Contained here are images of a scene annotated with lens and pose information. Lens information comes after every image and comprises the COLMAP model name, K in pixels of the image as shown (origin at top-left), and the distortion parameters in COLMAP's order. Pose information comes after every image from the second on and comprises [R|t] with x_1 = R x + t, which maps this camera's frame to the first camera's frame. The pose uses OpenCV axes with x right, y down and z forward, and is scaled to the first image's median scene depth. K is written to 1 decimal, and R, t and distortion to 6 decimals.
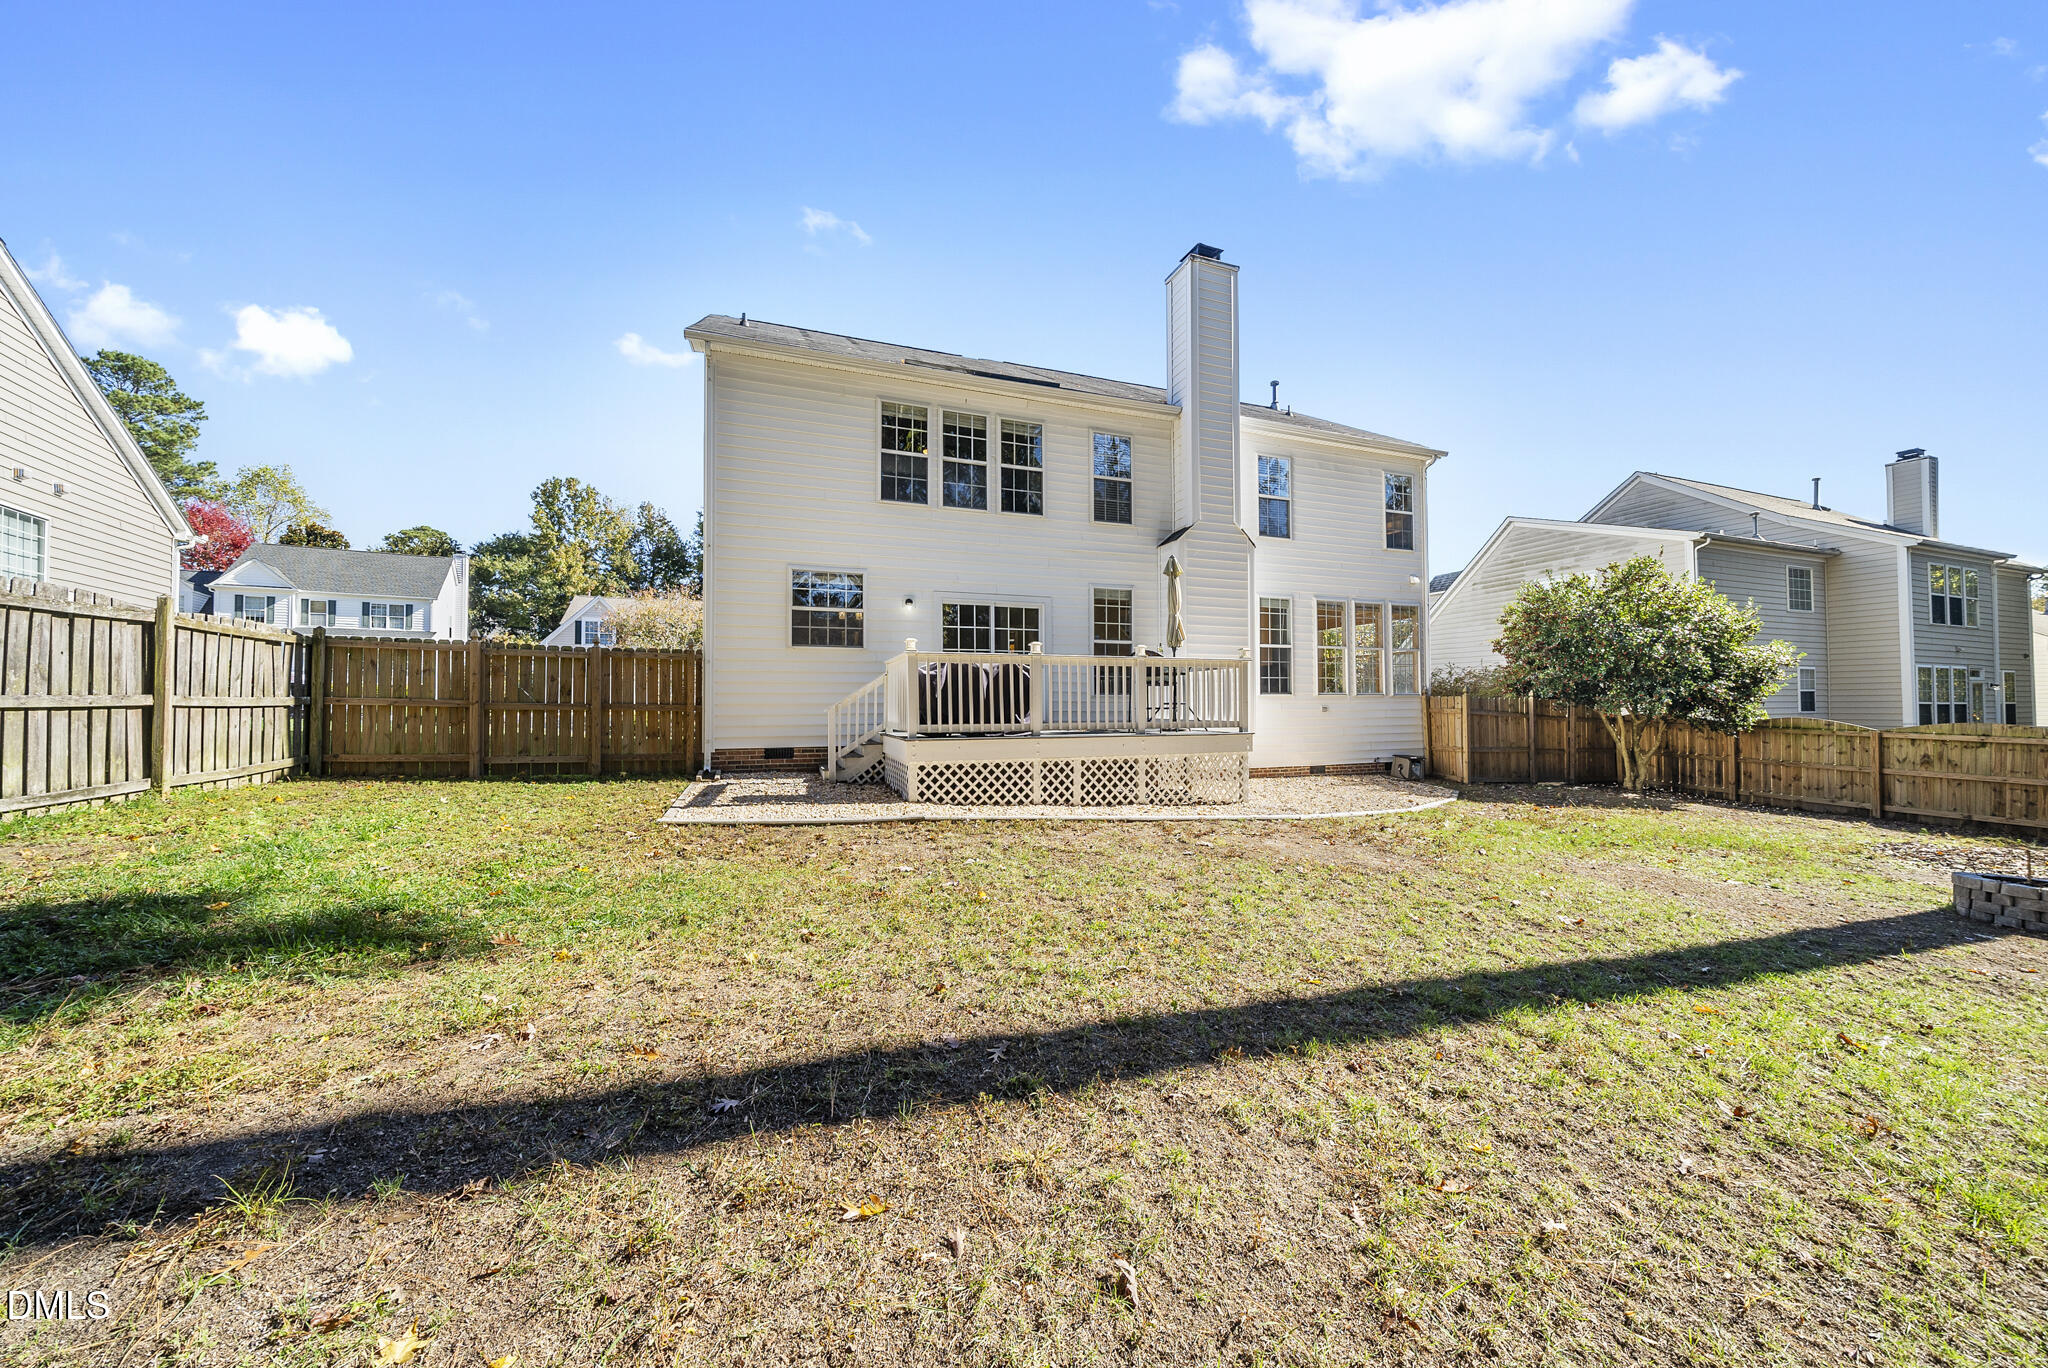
lens RADIAL K [[700.5, 0, 1027.2], [0, 700.5, 687.8], [0, 0, 1]] dist [-0.008543, 0.000383]
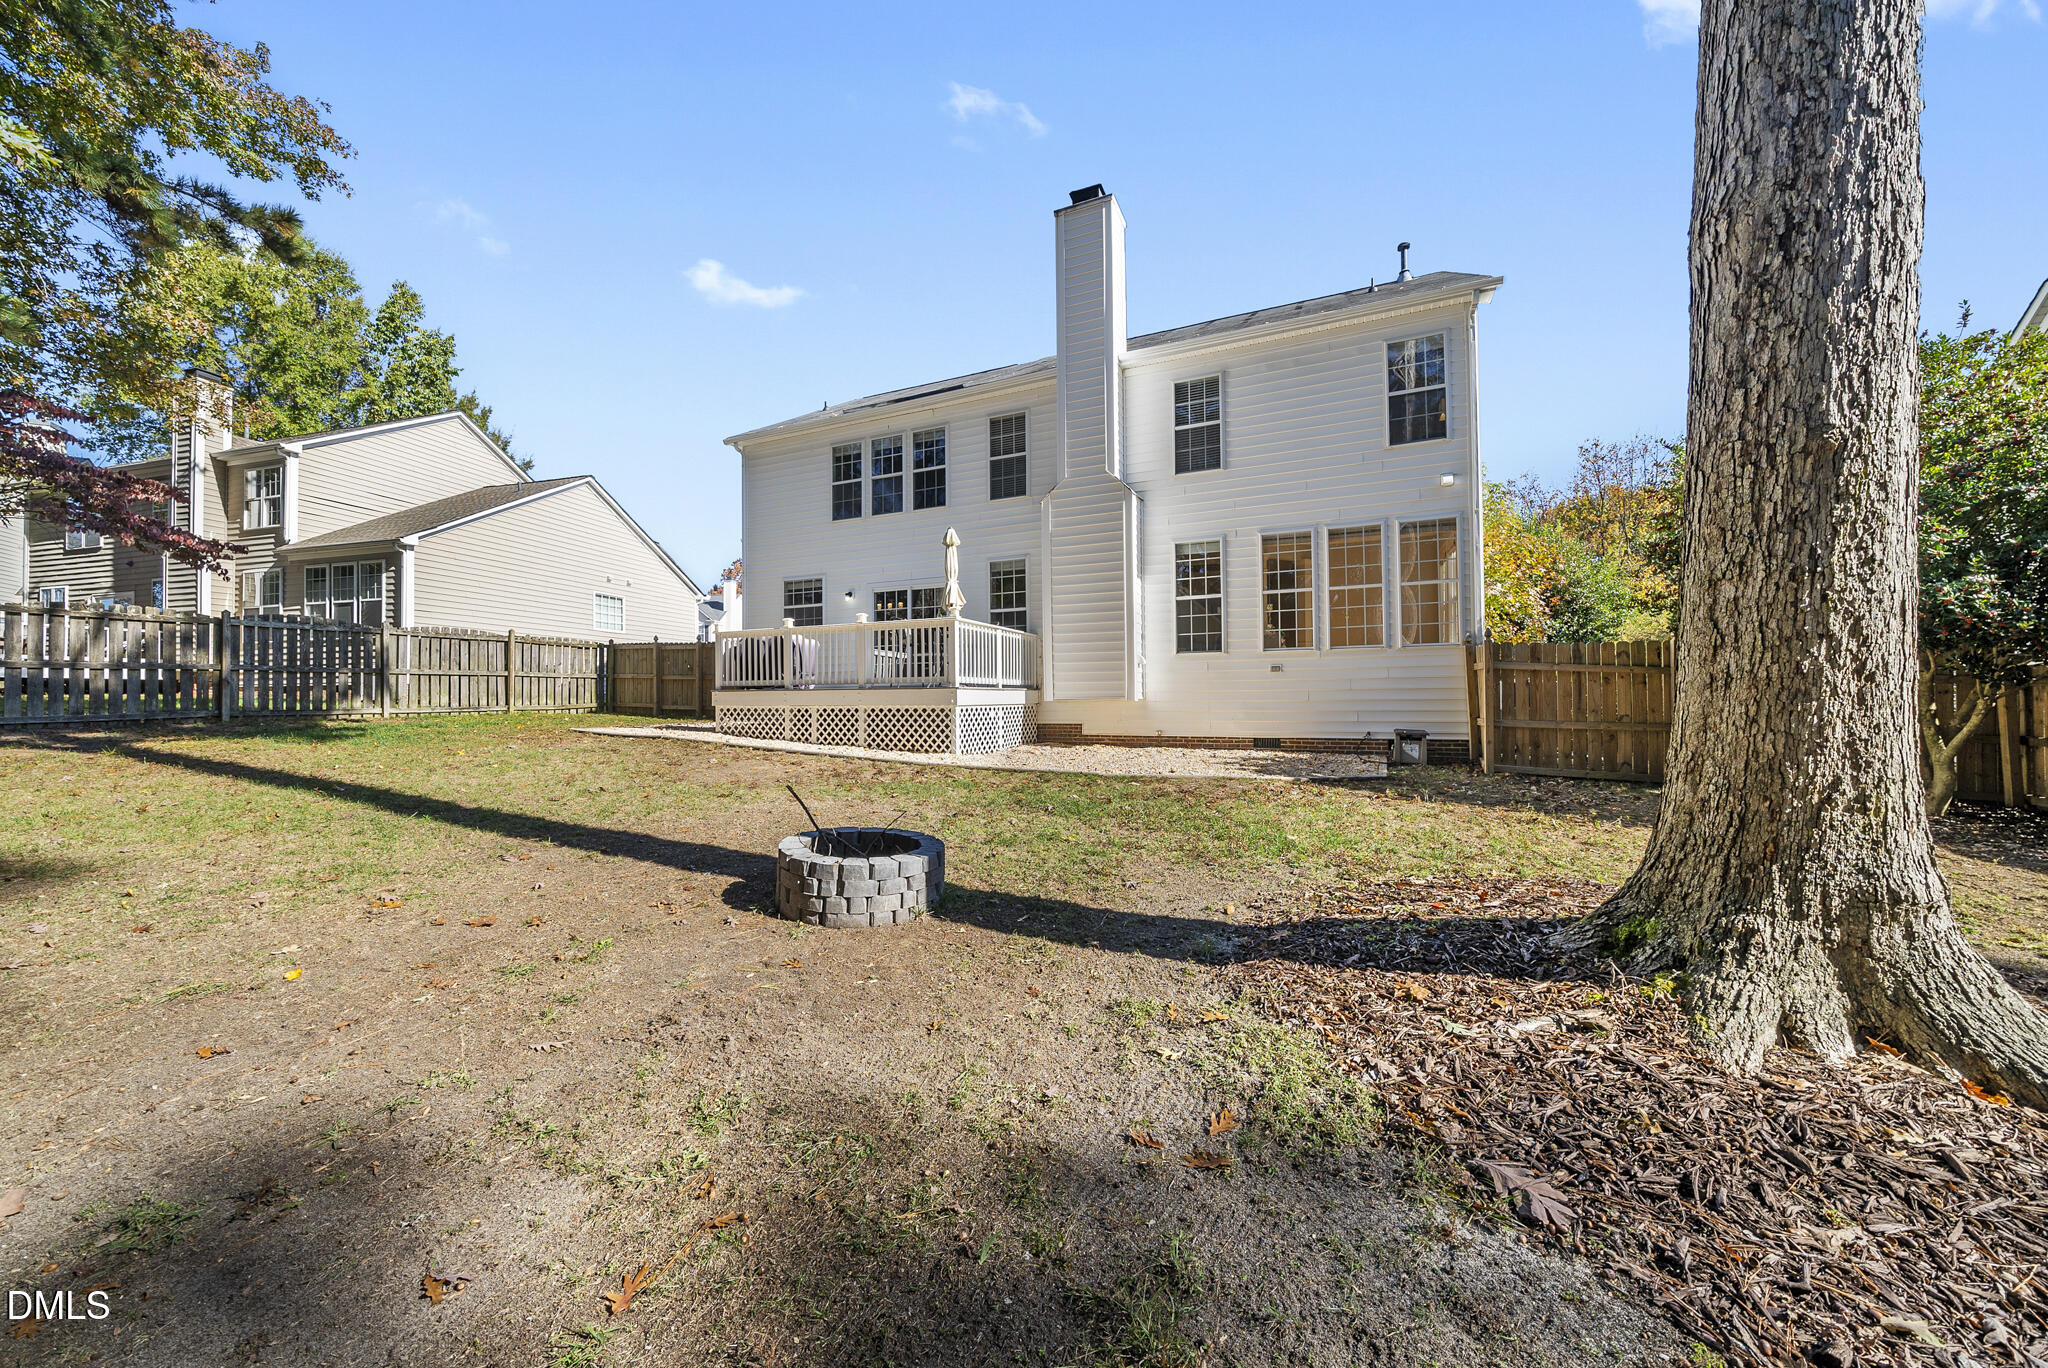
lens RADIAL K [[700.5, 0, 1026.2], [0, 700.5, 688.0], [0, 0, 1]] dist [-0.008543, 0.000383]
pose [[0.725051, -0.012544, -0.688581, 0.931207], [0.021076, 0.999770, 0.003980, 0.052888], [0.688373, -0.017398, 0.725148, 0.259521]]
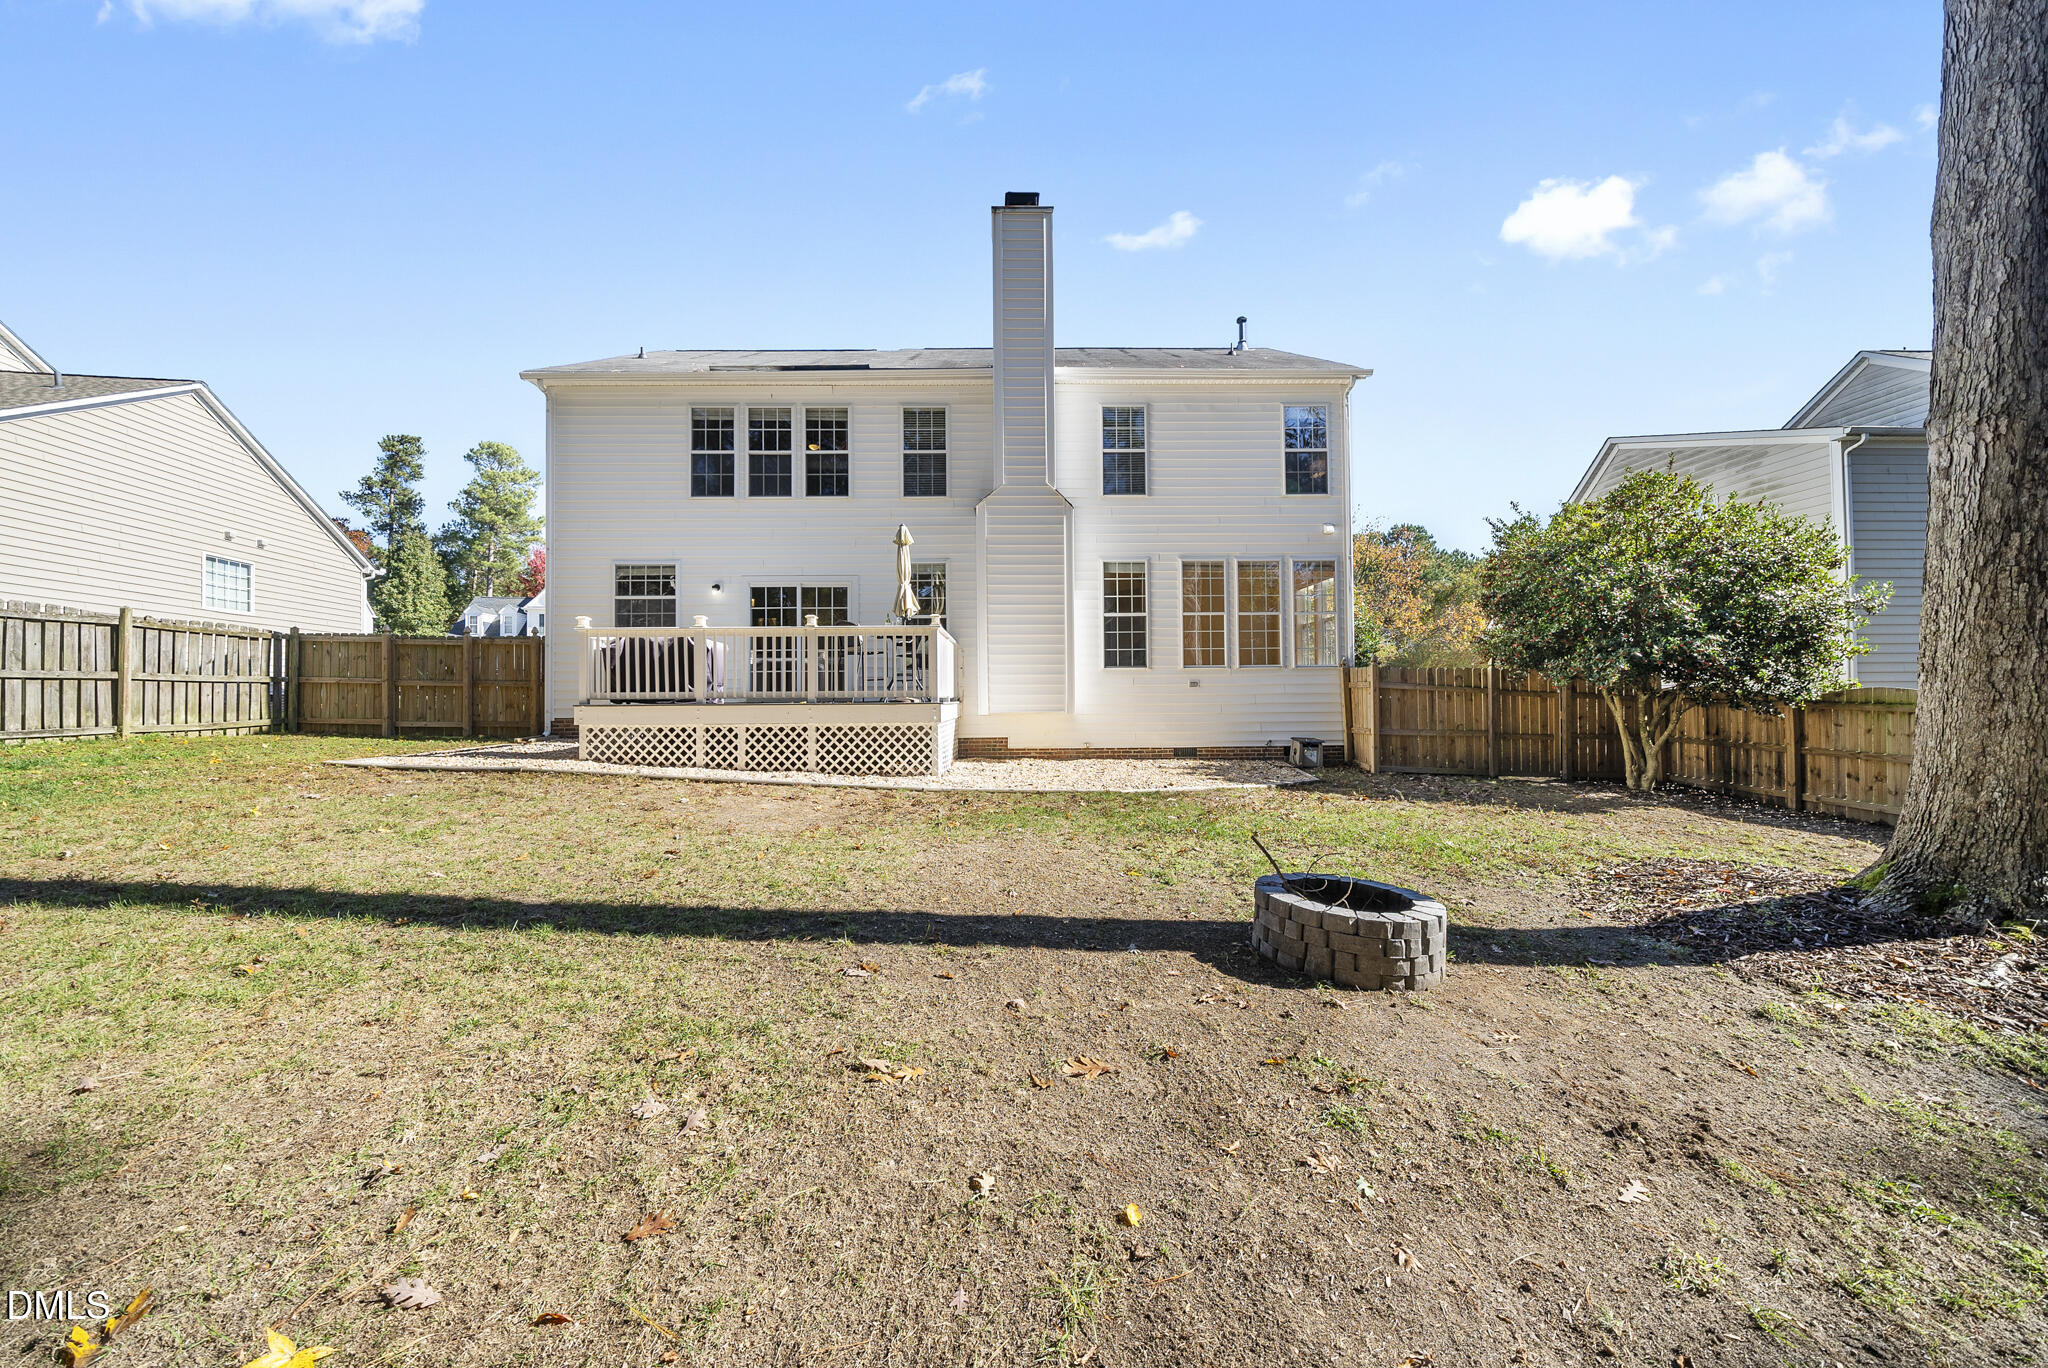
lens RADIAL K [[700.5, 0, 1024.8], [0, 700.5, 689.2], [0, 0, 1]] dist [-0.008543, 0.000383]
pose [[0.944880, -0.008380, -0.327309, 0.618557], [0.012035, 0.999886, 0.009144, 0.032039], [0.327195, -0.012579, 0.944873, 0.112433]]
